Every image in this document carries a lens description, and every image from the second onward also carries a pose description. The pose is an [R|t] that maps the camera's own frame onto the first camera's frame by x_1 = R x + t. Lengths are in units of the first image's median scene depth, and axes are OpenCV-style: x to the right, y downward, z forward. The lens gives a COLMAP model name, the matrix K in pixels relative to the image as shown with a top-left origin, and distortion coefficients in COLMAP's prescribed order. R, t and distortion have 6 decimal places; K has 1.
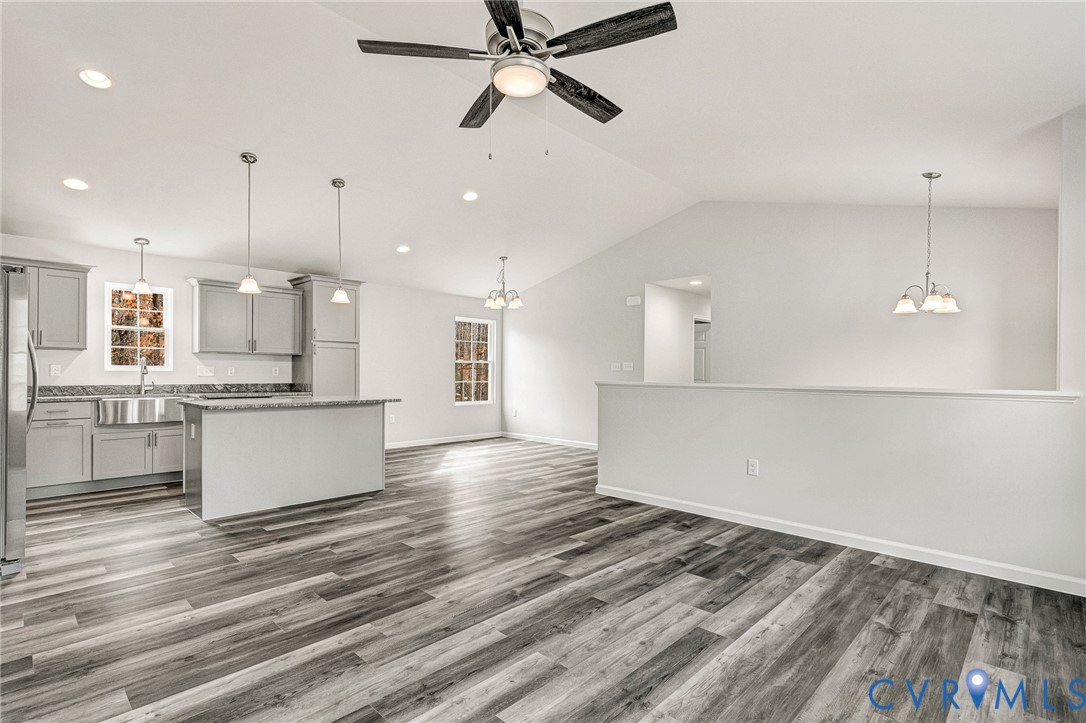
lens RADIAL K [[513.5, 0, 543.0], [0, 513.5, 375.9], [0, 0, 1]] dist [-0.000115, 0.000373]
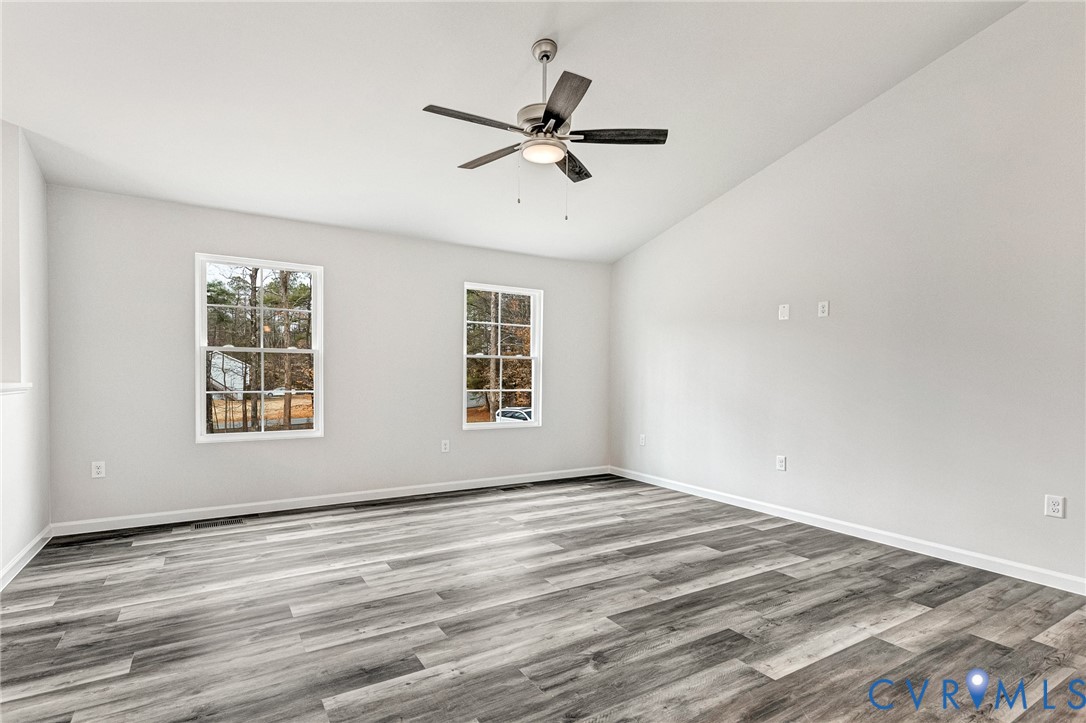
lens RADIAL K [[513.5, 0, 543.0], [0, 513.5, 375.9], [0, 0, 1]] dist [-0.000115, 0.000373]
pose [[-0.967906, -0.017029, 0.250736, -0.313724], [-0.015219, 0.999842, 0.009155, 0.002415], [-0.250852, 0.005045, -0.968012, 1.860463]]
